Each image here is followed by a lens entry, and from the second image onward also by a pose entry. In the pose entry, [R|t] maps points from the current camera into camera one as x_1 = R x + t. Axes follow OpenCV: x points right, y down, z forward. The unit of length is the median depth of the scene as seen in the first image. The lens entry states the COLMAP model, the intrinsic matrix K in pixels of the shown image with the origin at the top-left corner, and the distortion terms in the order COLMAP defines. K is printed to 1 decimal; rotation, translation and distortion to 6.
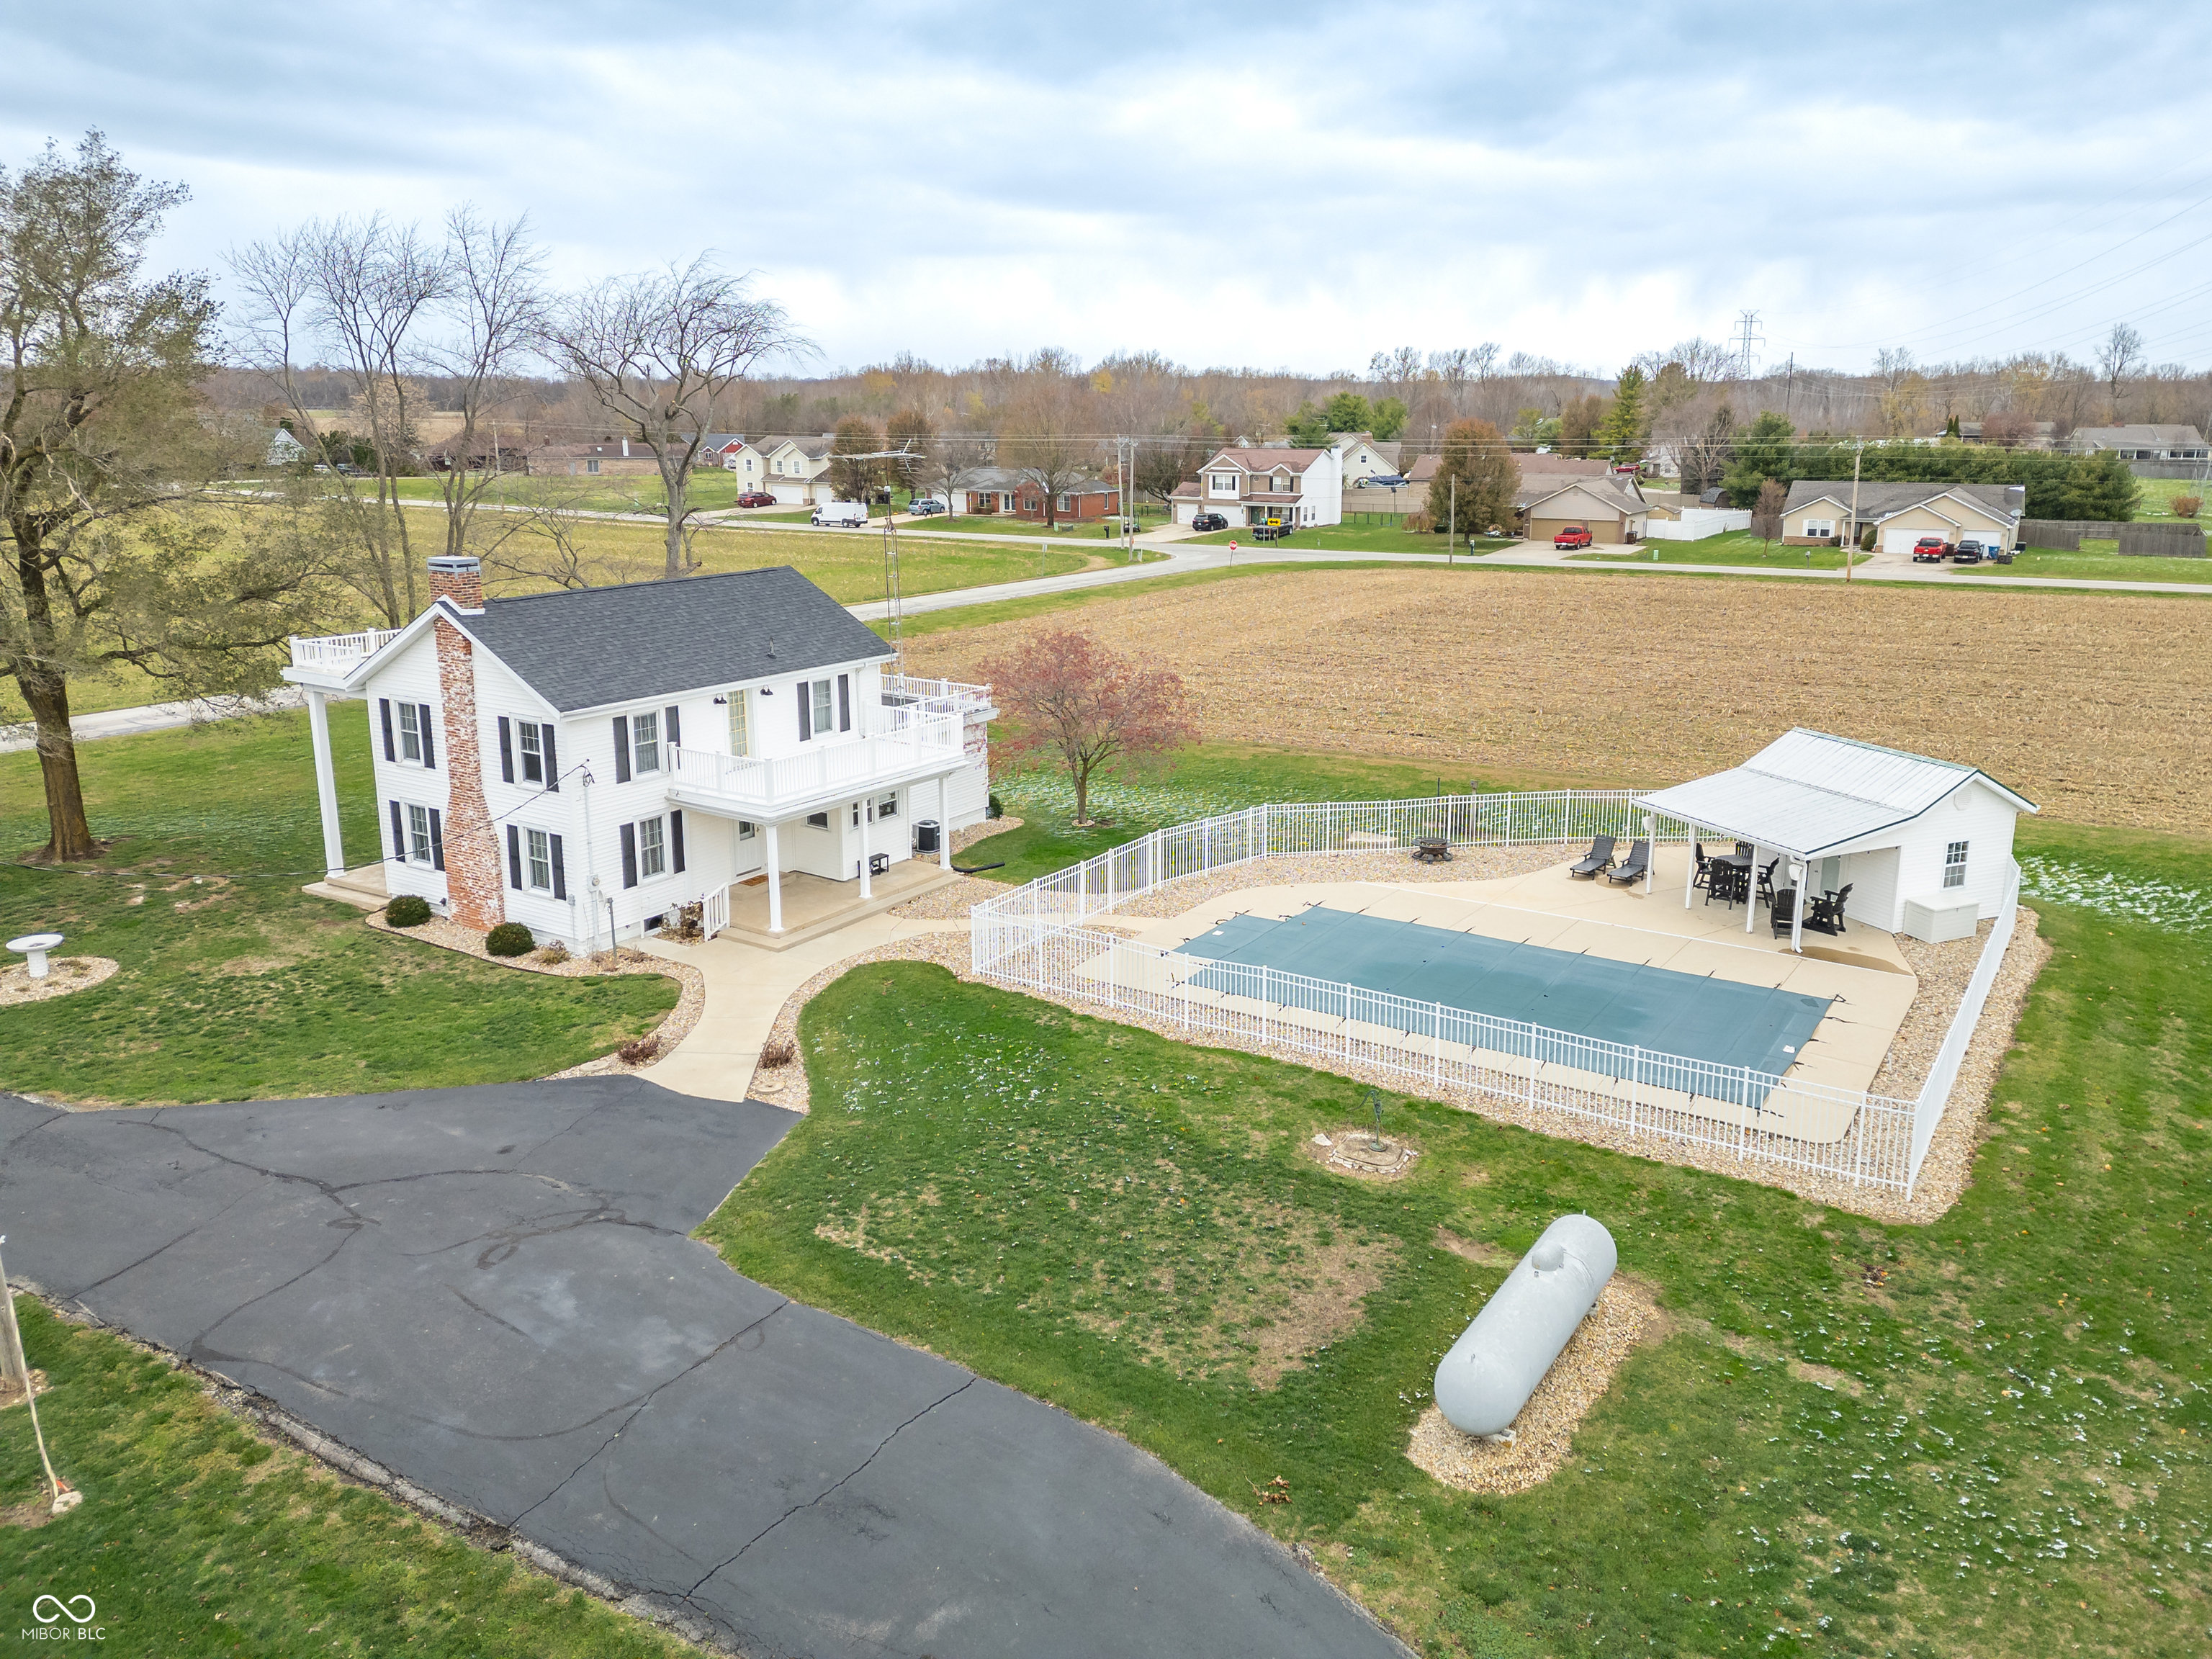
lens RADIAL K [[1641.9, 0, 1190.1], [0, 1641.9, 756.5], [0, 0, 1]] dist [0.079153, -0.075469]
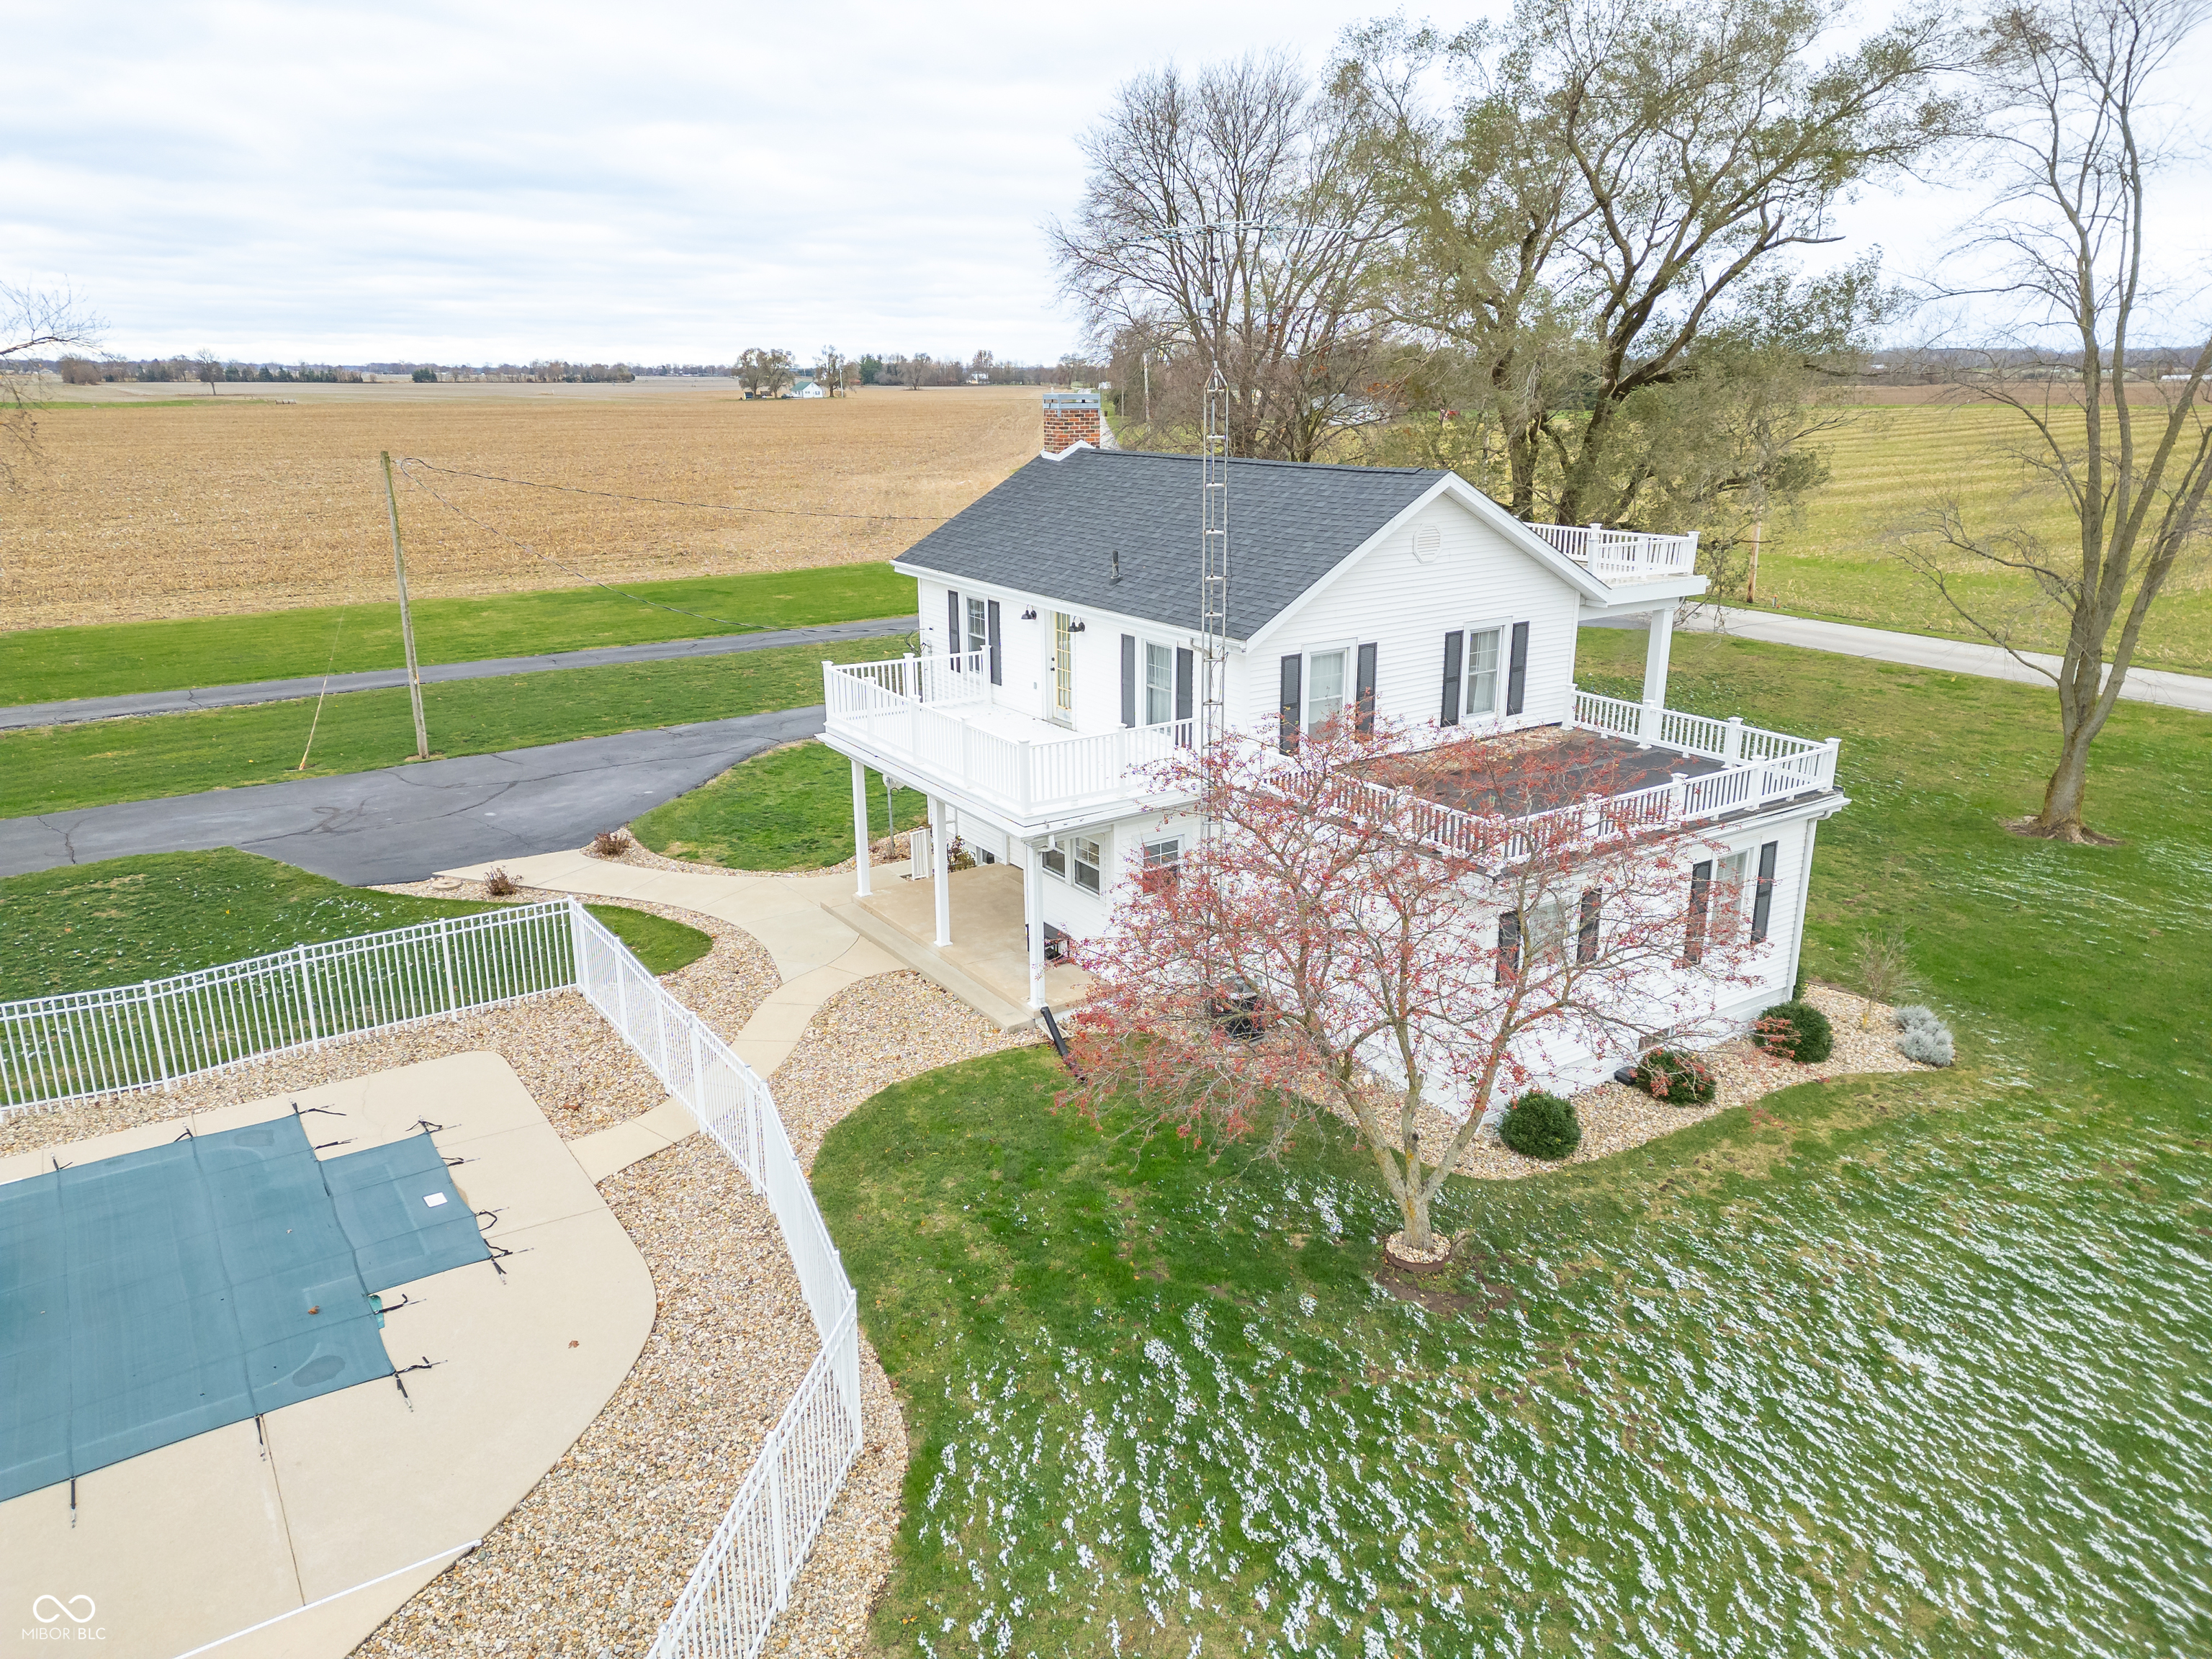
lens RADIAL K [[1533.3, 0, 1105.0], [0, 1533.3, 818.9], [0, 0, 1]] dist [0.080176, -0.068917]
pose [[-0.423994, 0.254866, -0.869064, 0.315717], [-0.190653, 0.912966, 0.360755, -0.207328], [0.885370, 0.318648, -0.338501, 1.332130]]
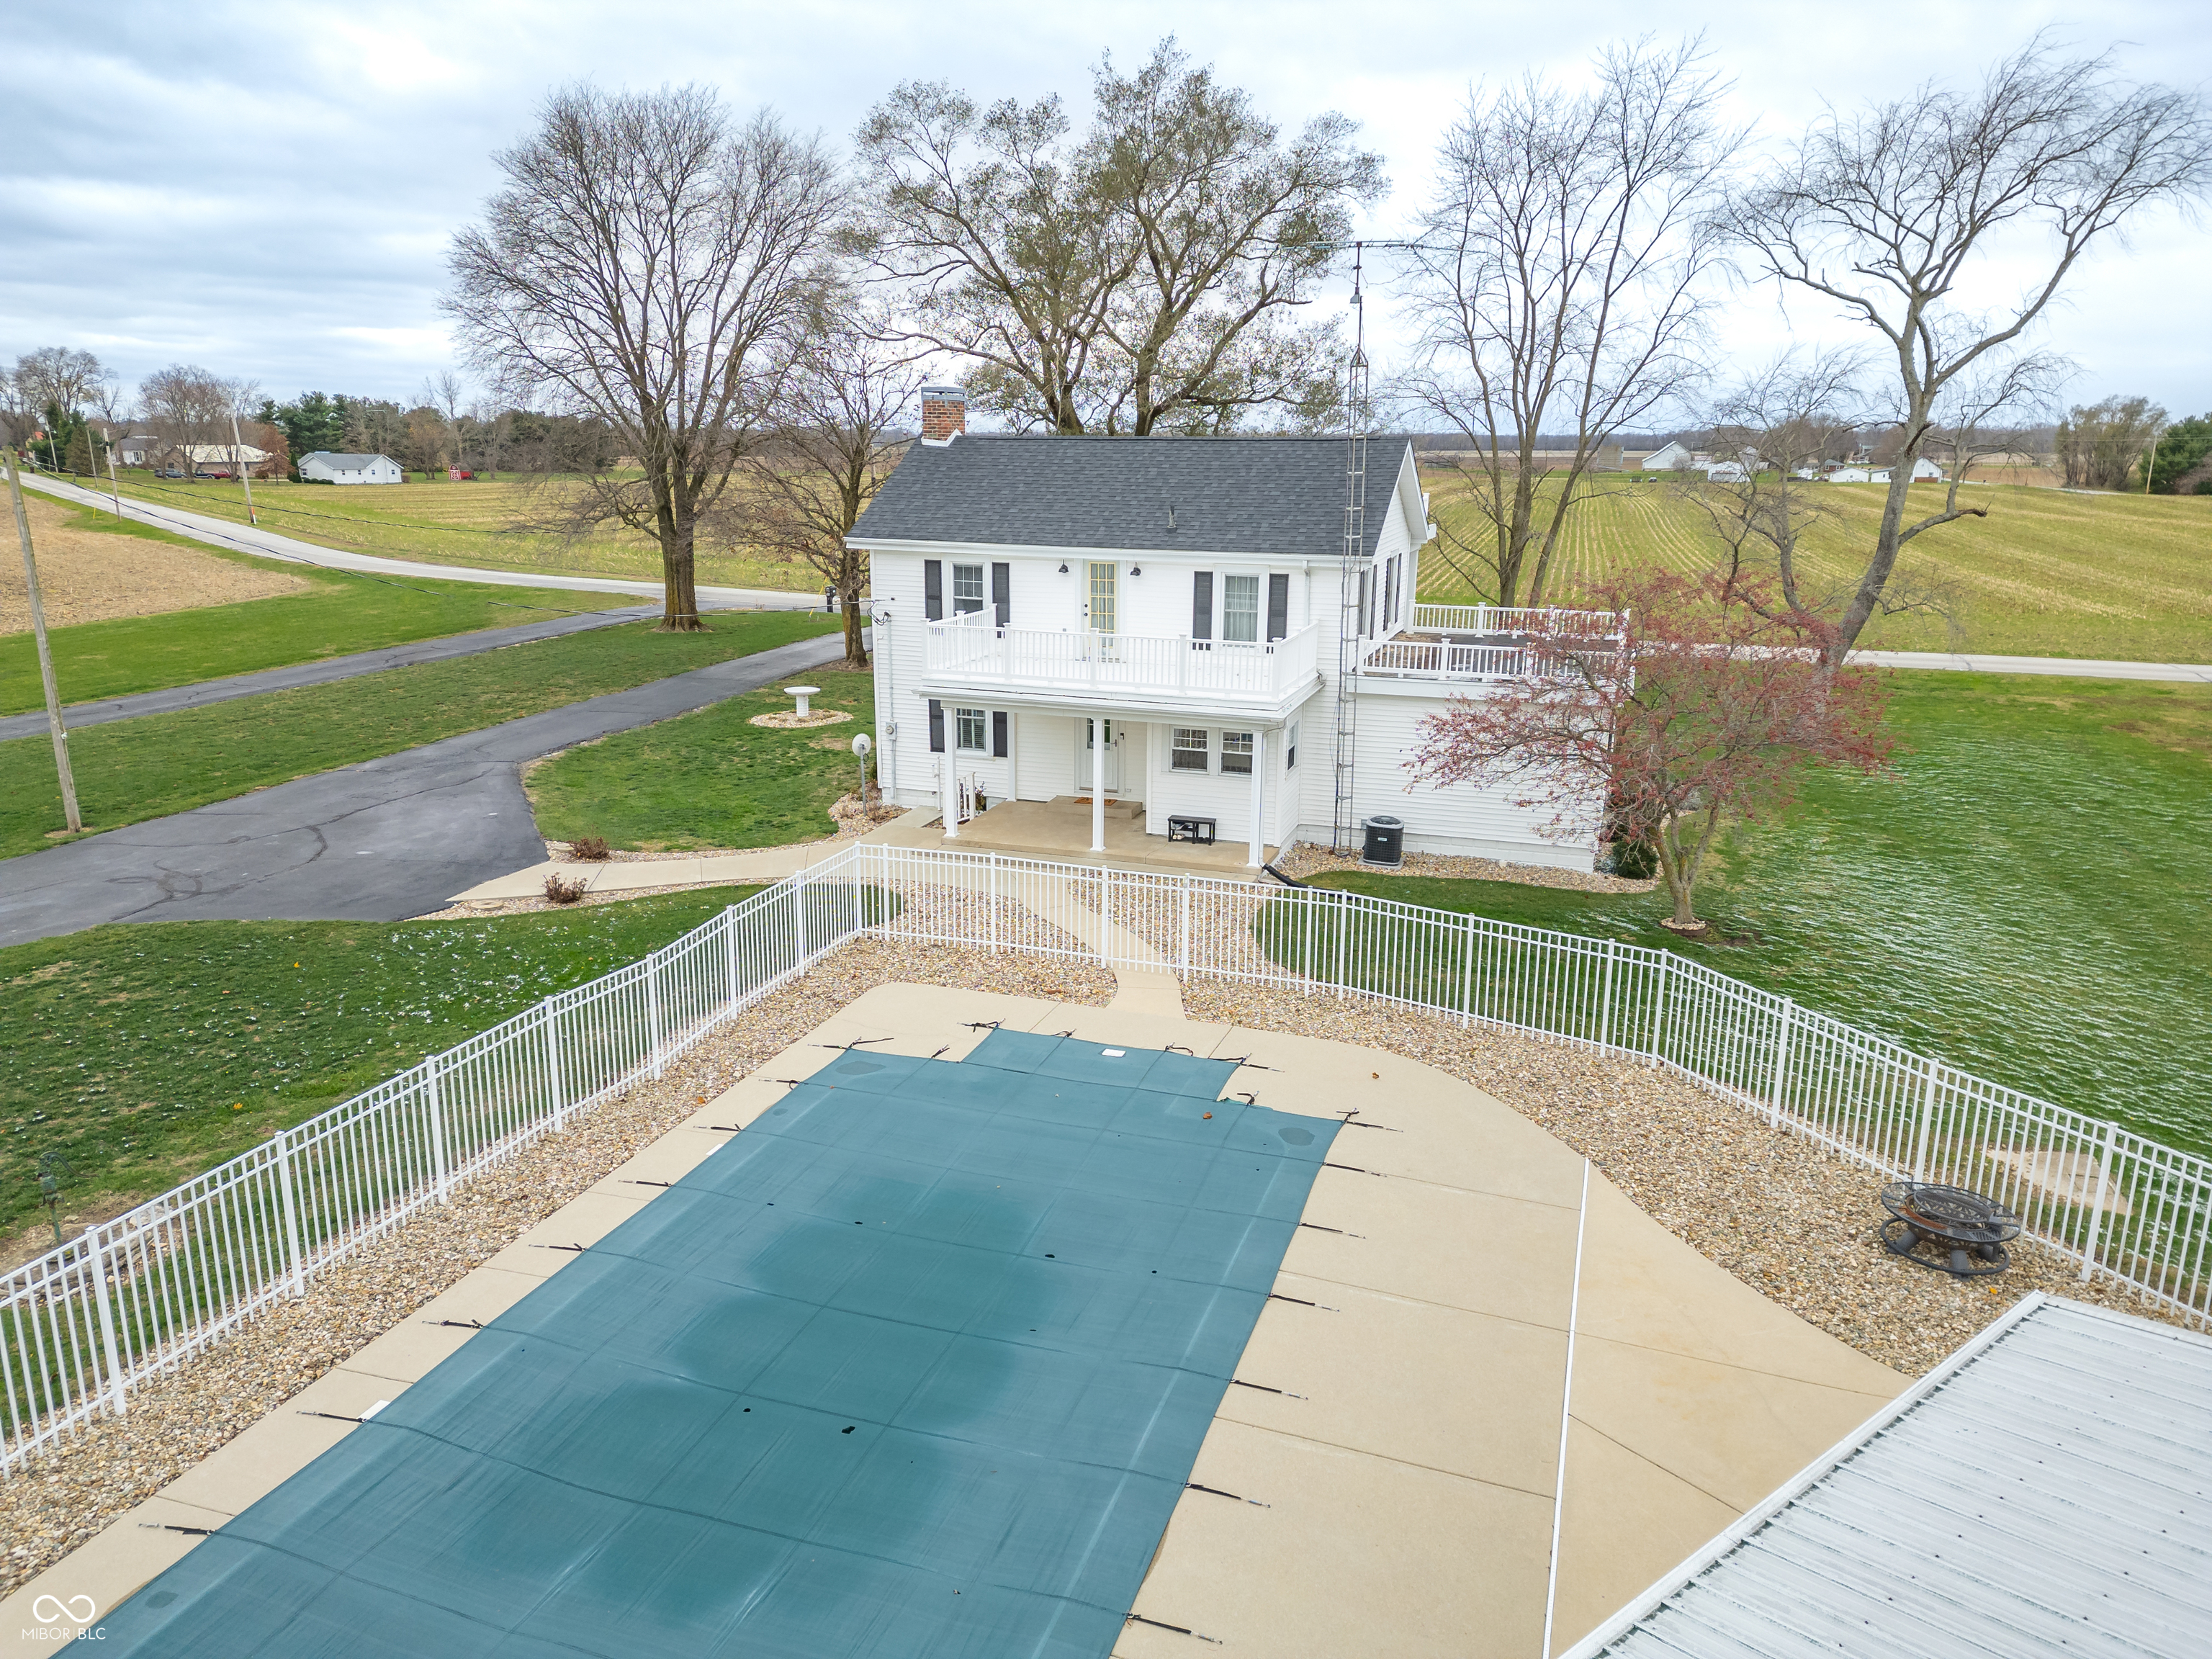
lens RADIAL K [[1533.3, 0, 1098.2], [0, 1533.3, 820.1], [0, 0, 1]] dist [0.080176, -0.068917]
pose [[0.210982, 0.232677, -0.949393, 0.496271], [-0.214524, 0.958599, 0.187260, -0.062898], [0.953659, 0.164159, 0.252162, 0.875659]]
